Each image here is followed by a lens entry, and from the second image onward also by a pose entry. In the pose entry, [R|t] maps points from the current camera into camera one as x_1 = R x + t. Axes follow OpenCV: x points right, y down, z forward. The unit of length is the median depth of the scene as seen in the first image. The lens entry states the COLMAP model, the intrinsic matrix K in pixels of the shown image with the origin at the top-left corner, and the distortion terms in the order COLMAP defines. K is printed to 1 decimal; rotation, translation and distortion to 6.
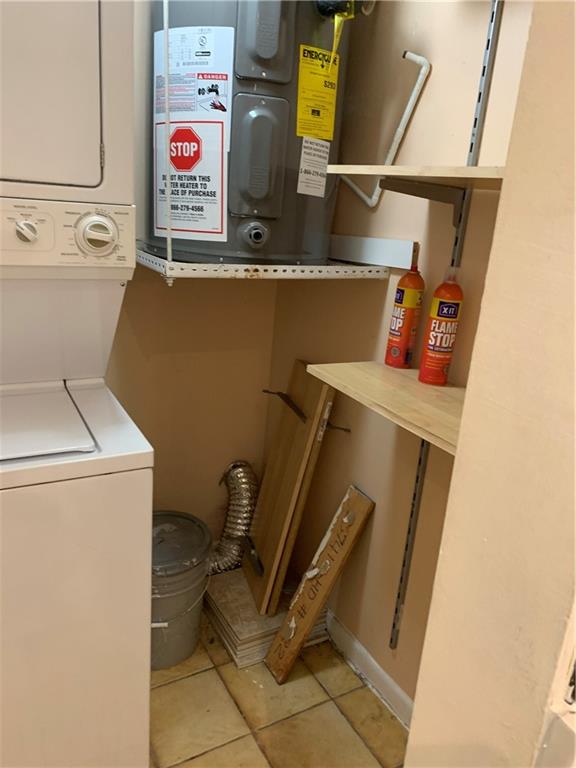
lens RADIAL K [[591.8, 0, 286.0], [0, 591.8, 375.5], [0, 0, 1]] dist [0.067419, -0.095888]
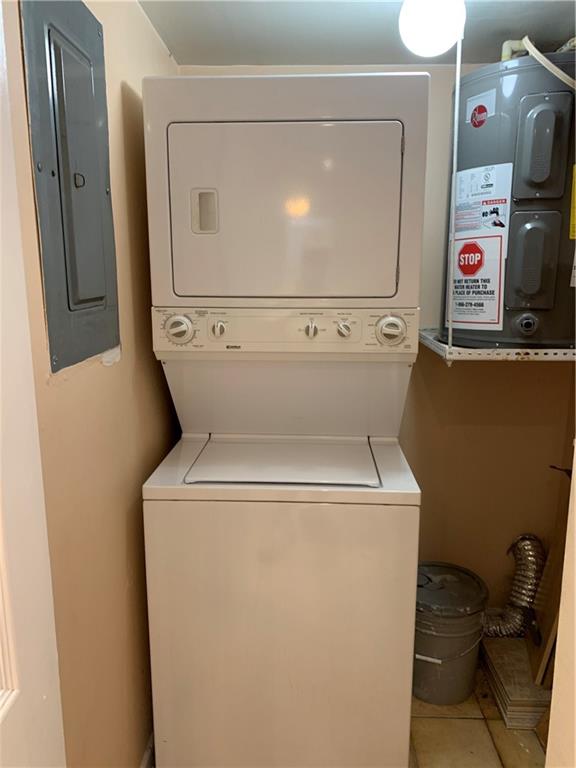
lens RADIAL K [[585.5, 0, 288.0], [0, 585.5, 384.0], [0, 0, 1]] dist [0.195327, -0.000329]
pose [[0.852834, 0.025602, -0.521555, 0.168348], [-0.088842, 0.991349, -0.096610, 0.036701], [0.514570, 0.128728, 0.847731, -0.232950]]
